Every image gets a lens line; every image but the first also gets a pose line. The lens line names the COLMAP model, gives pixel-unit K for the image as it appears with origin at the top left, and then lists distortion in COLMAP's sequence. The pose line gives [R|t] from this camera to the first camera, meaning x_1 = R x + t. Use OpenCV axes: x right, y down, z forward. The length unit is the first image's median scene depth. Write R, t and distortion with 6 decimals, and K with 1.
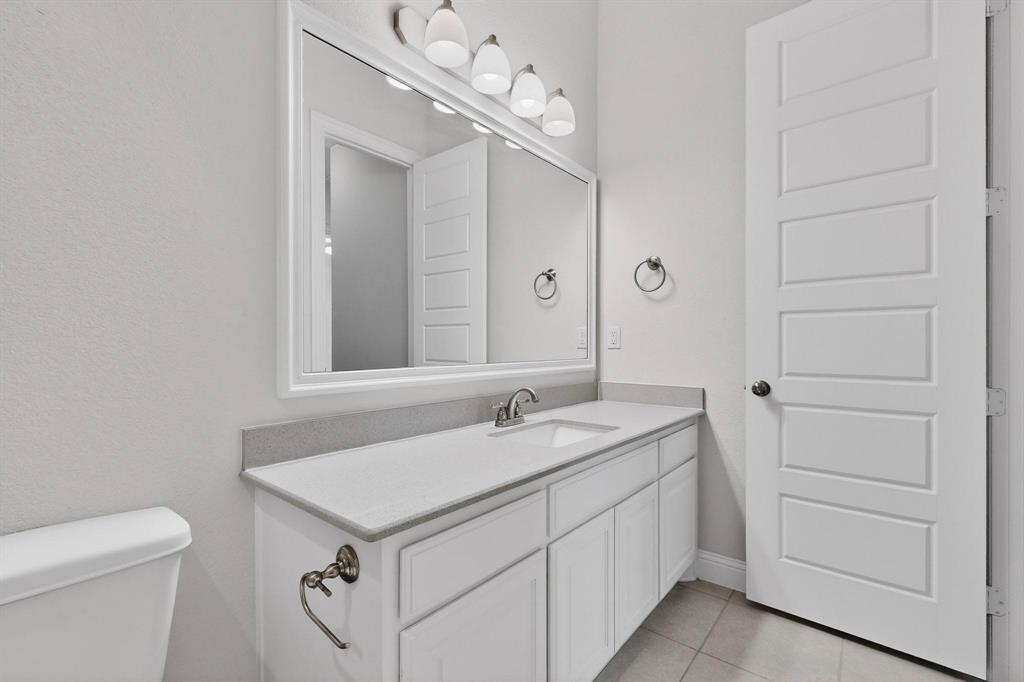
lens RADIAL K [[444.7, 0, 515.1], [0, 444.7, 345.8], [0, 0, 1]] dist [-0.003015, -0.000184]
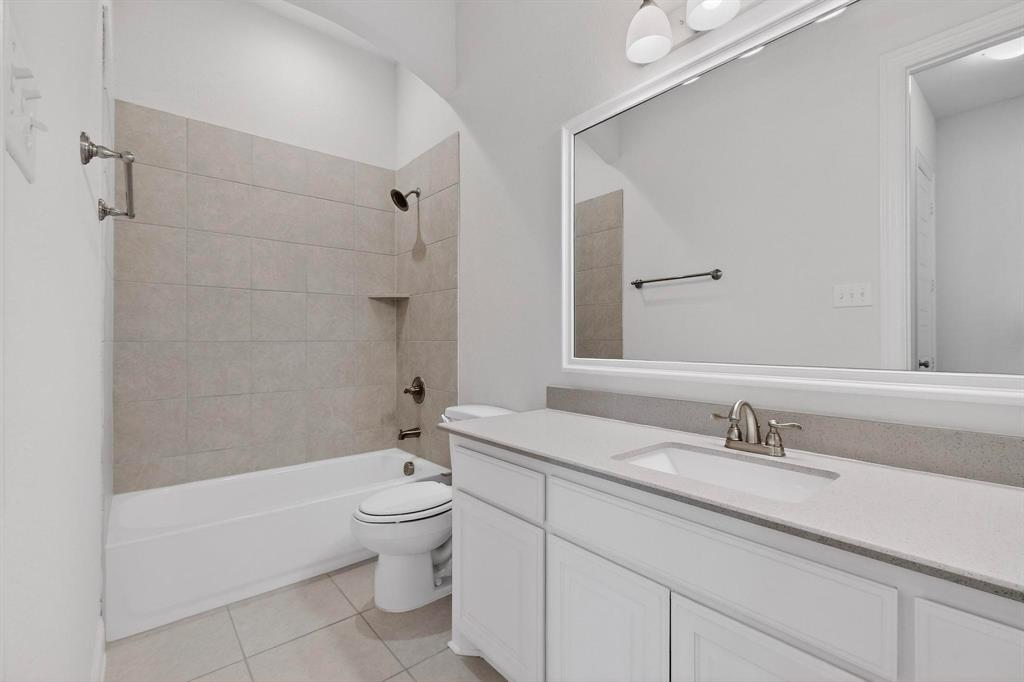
lens RADIAL K [[444.7, 0, 510.5], [0, 444.7, 337.8], [0, 0, 1]] dist [-0.003015, -0.000184]
pose [[-0.172533, 0.001815, -0.985002, 0.984004], [0.002248, 0.999996, 0.001448, -0.007962], [0.985001, -0.001964, -0.172537, 0.961153]]
